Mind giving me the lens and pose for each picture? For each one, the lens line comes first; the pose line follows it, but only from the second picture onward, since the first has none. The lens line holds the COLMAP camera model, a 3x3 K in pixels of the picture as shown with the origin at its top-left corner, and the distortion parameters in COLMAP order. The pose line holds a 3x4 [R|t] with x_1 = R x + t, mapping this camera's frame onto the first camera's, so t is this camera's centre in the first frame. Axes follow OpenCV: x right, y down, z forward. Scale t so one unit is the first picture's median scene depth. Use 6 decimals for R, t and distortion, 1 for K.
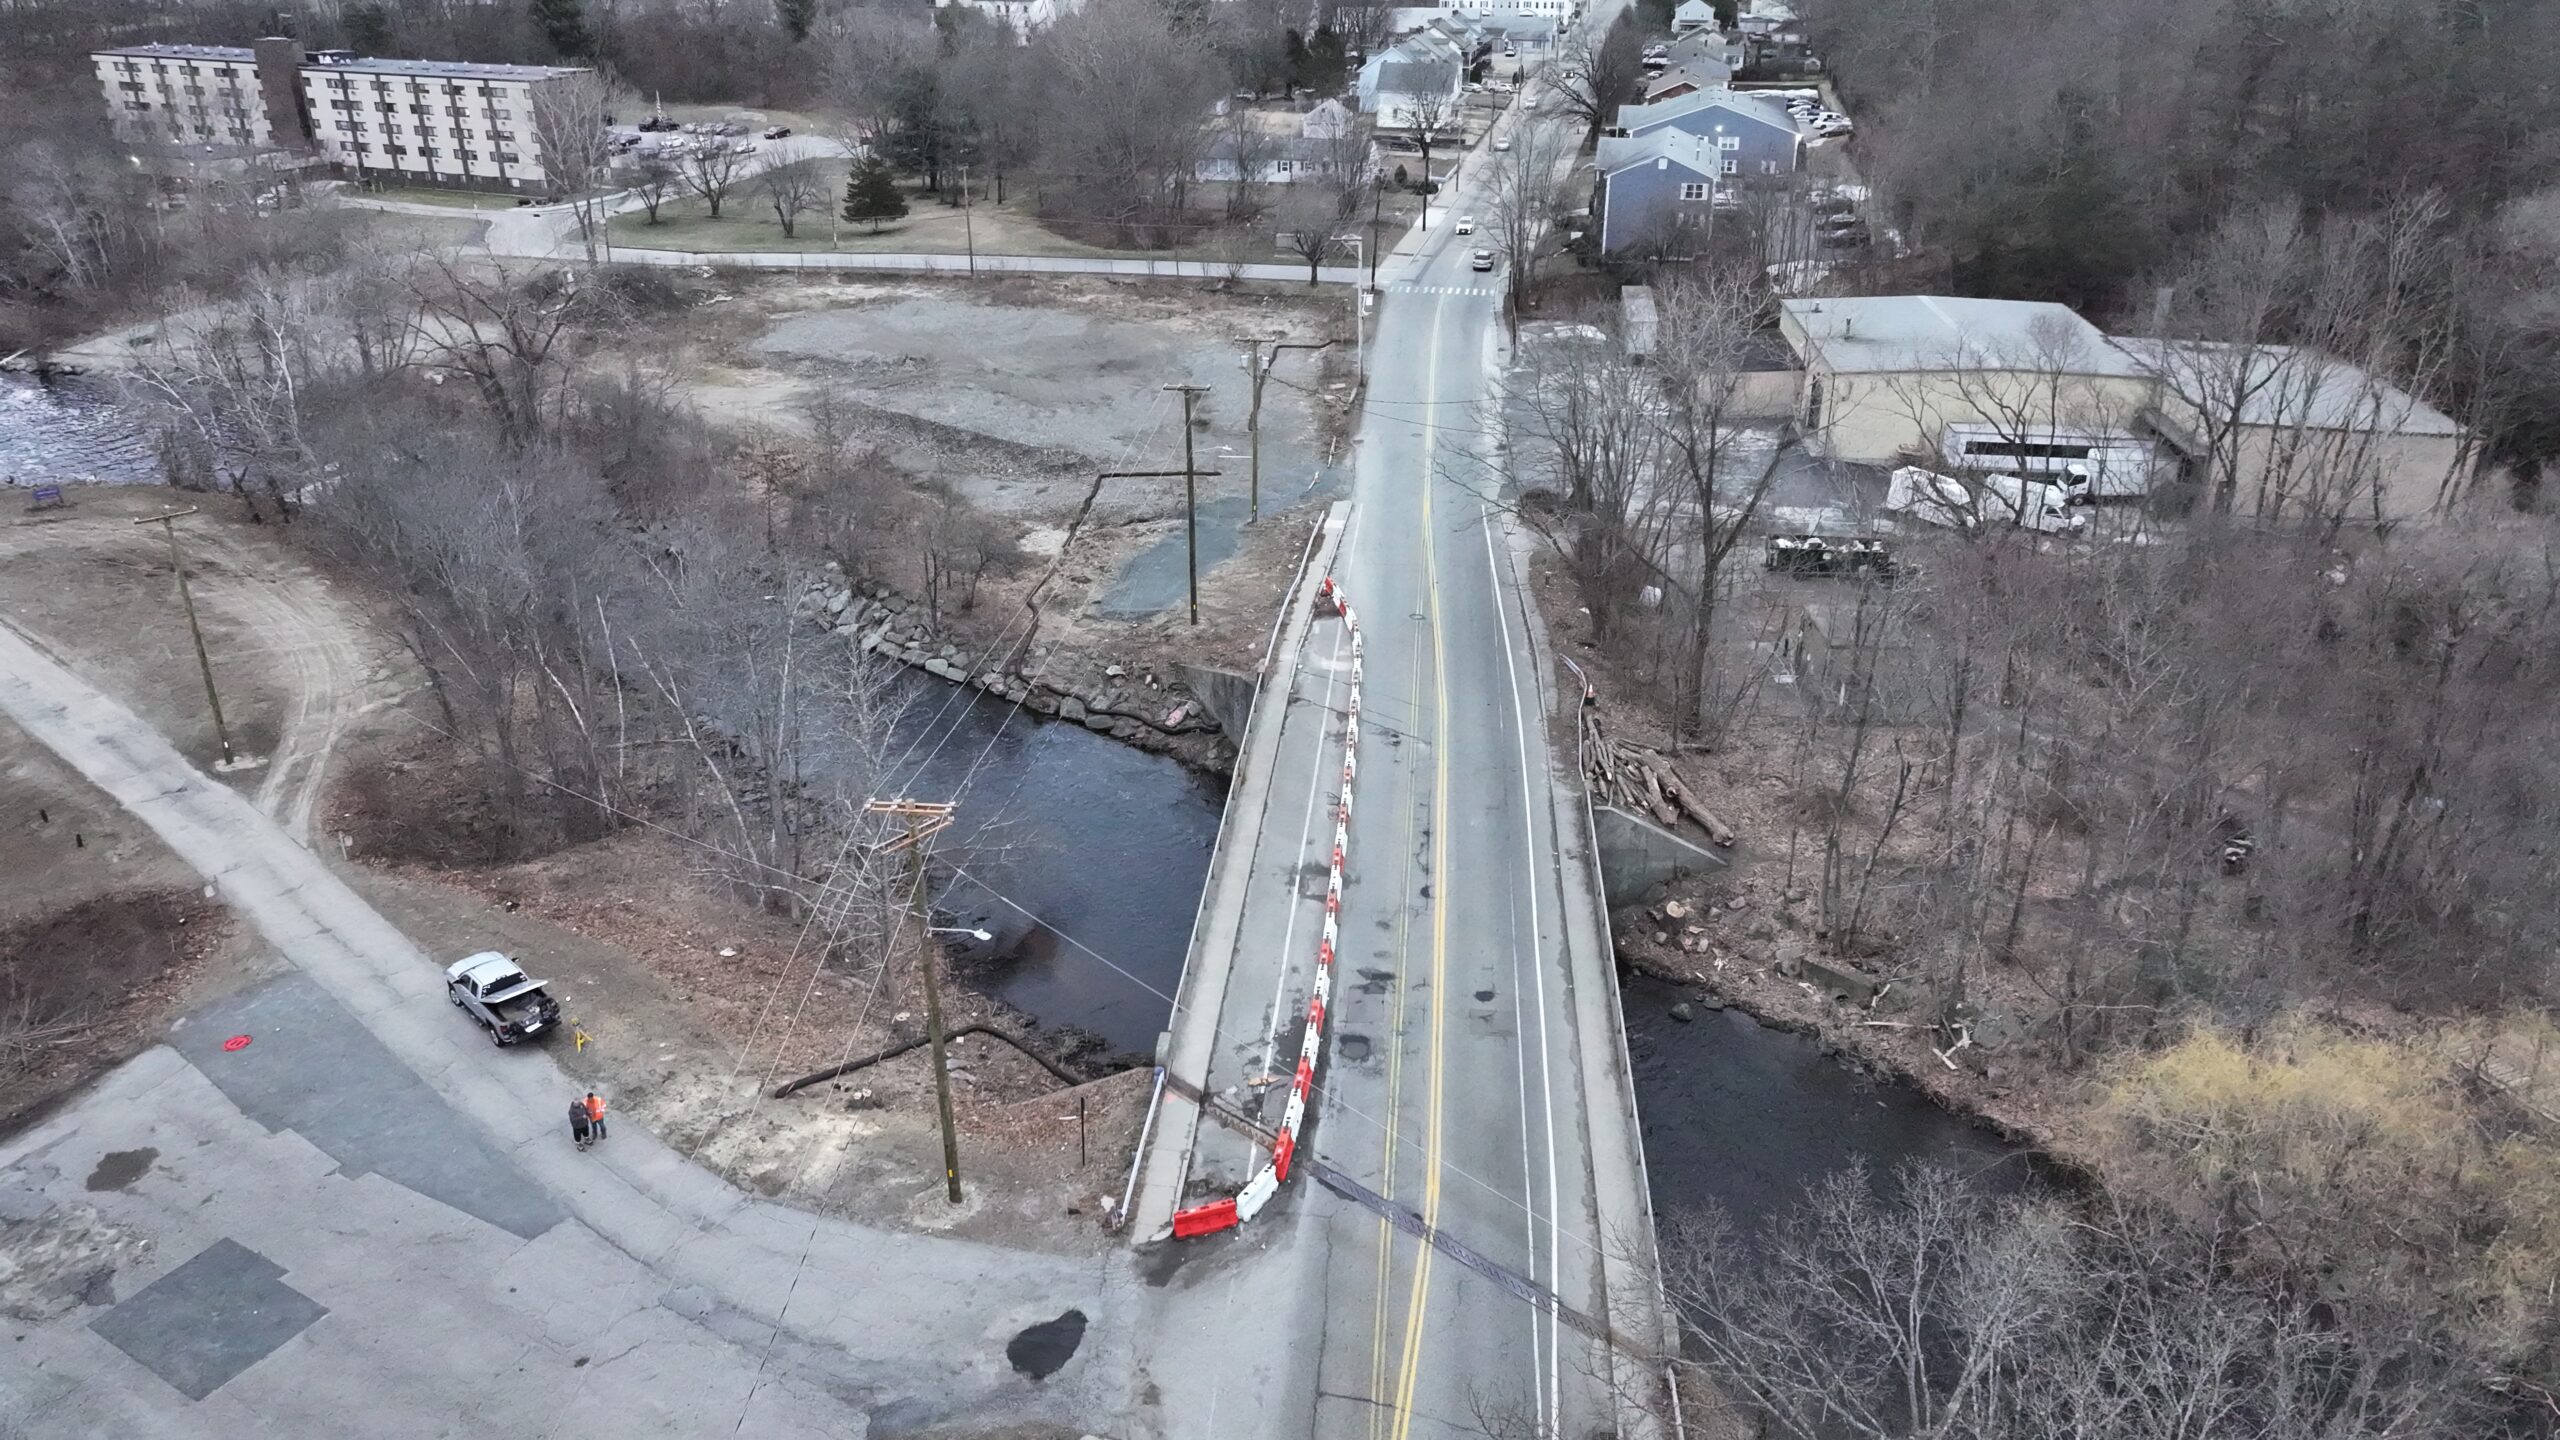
lens RADIAL K [[1795.2, 0, 1280.0], [0, 1795.2, 720.0], [0, 0, 1]] dist [0.010798, 0.008427]
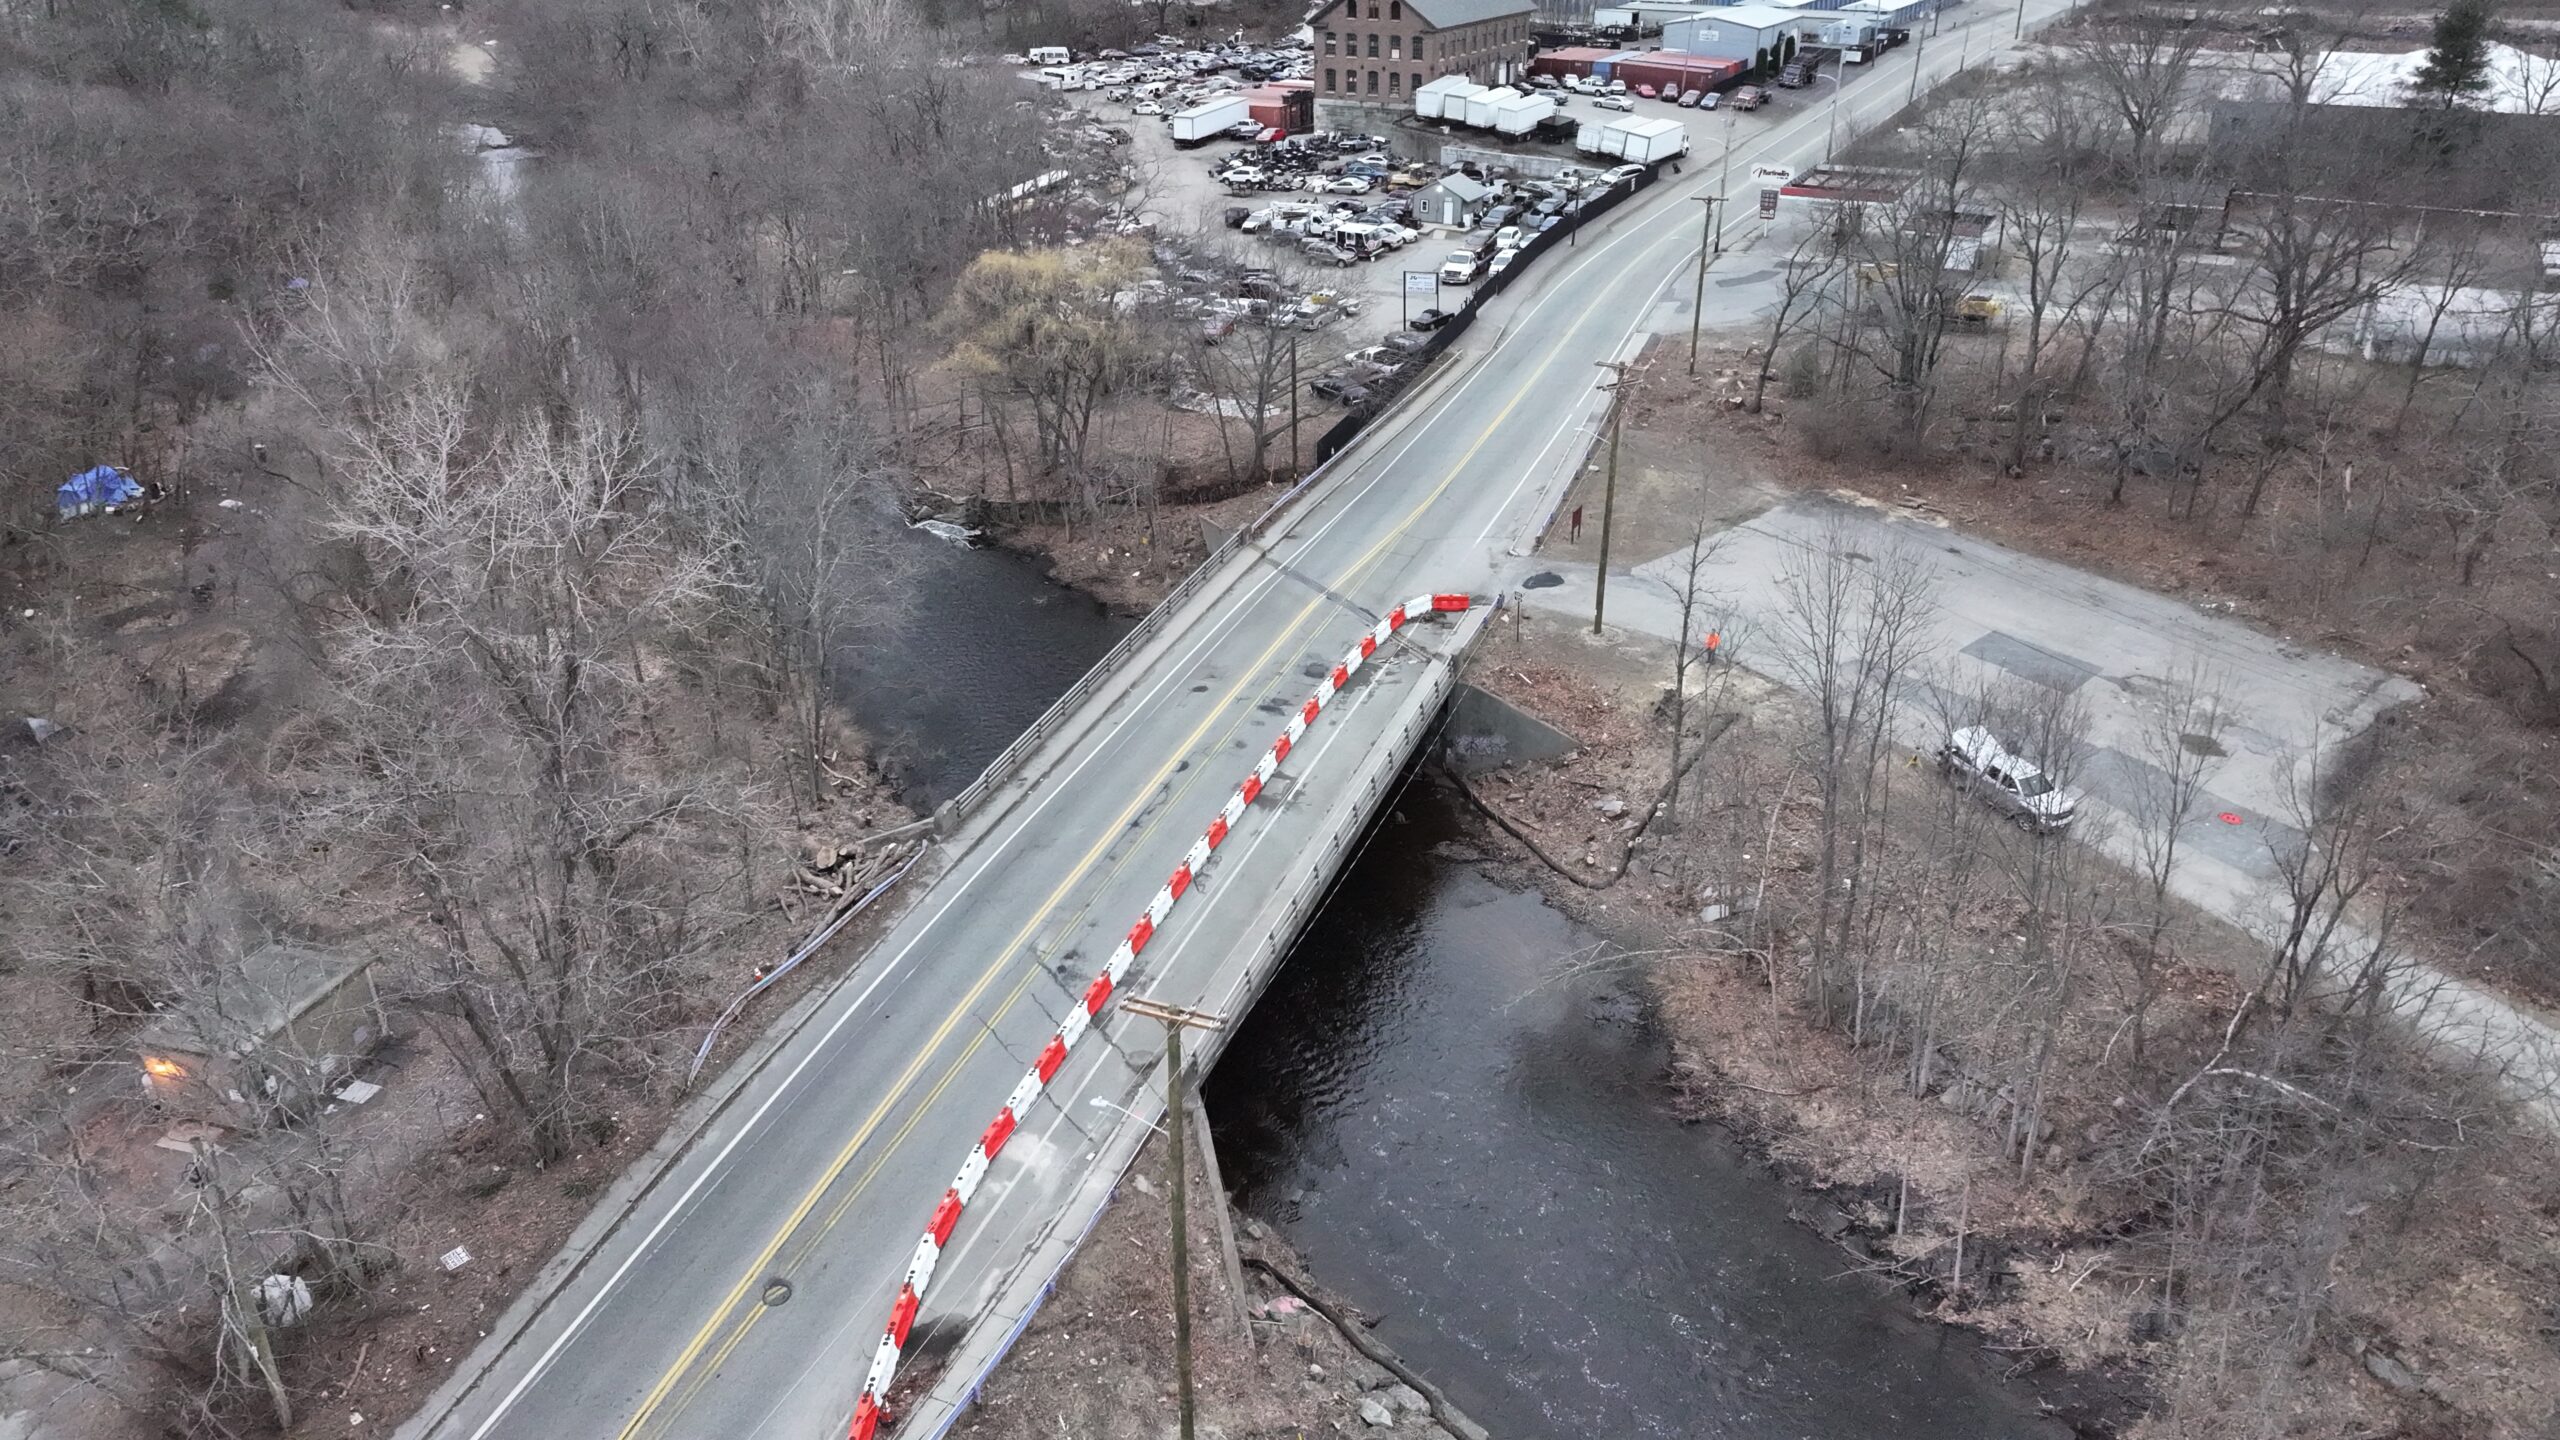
lens RADIAL K [[1793.8, 0, 1289.4], [0, 1793.8, 726.8], [0, 0, 1]] dist [0.008079, -0.001010]
pose [[-0.966348, -0.108512, 0.233232, -0.176579], [0.116033, 0.625322, 0.771692, -0.572606], [-0.229583, 0.772786, -0.591687, 1.235646]]
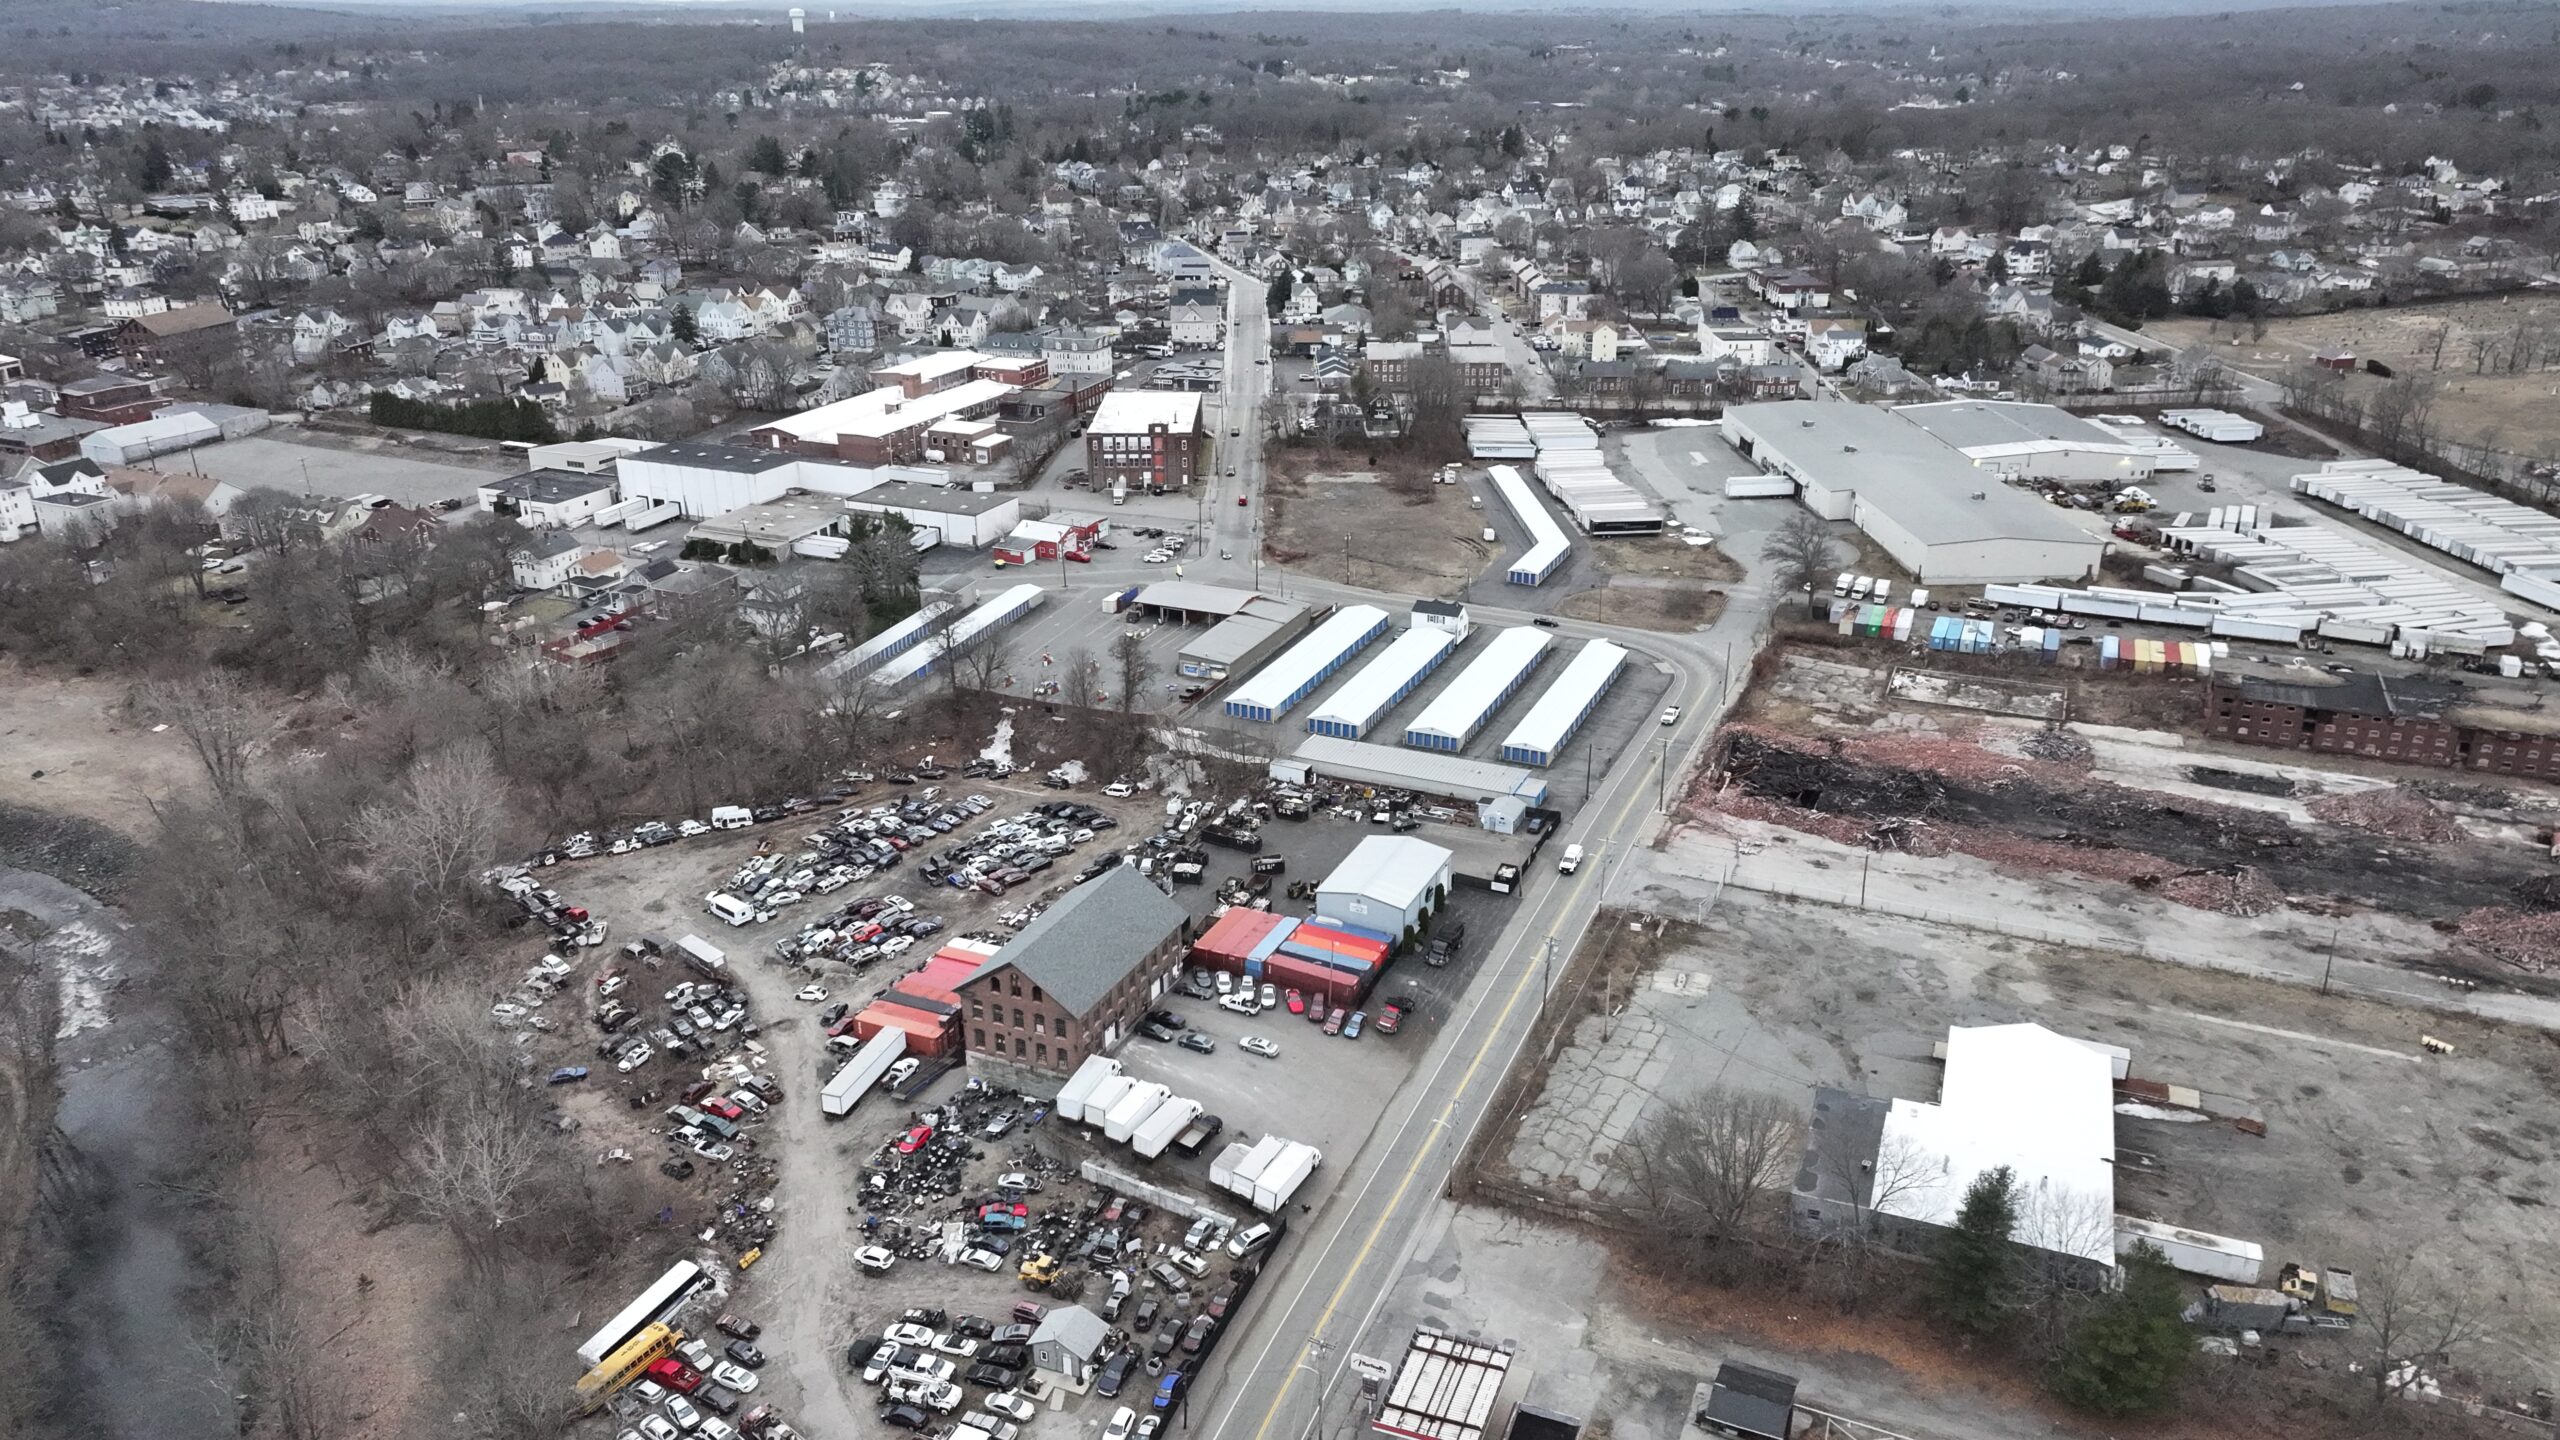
lens RADIAL K [[1797.7, 0, 1291.9], [0, 1797.7, 717.9], [0, 0, 1]] dist [0.008230, 0.000768]
pose [[-0.989421, -0.043372, 0.138438, -0.304446], [0.070951, 0.687683, 0.722536, -1.243722], [-0.126540, 0.724714, -0.677331, 0.457289]]
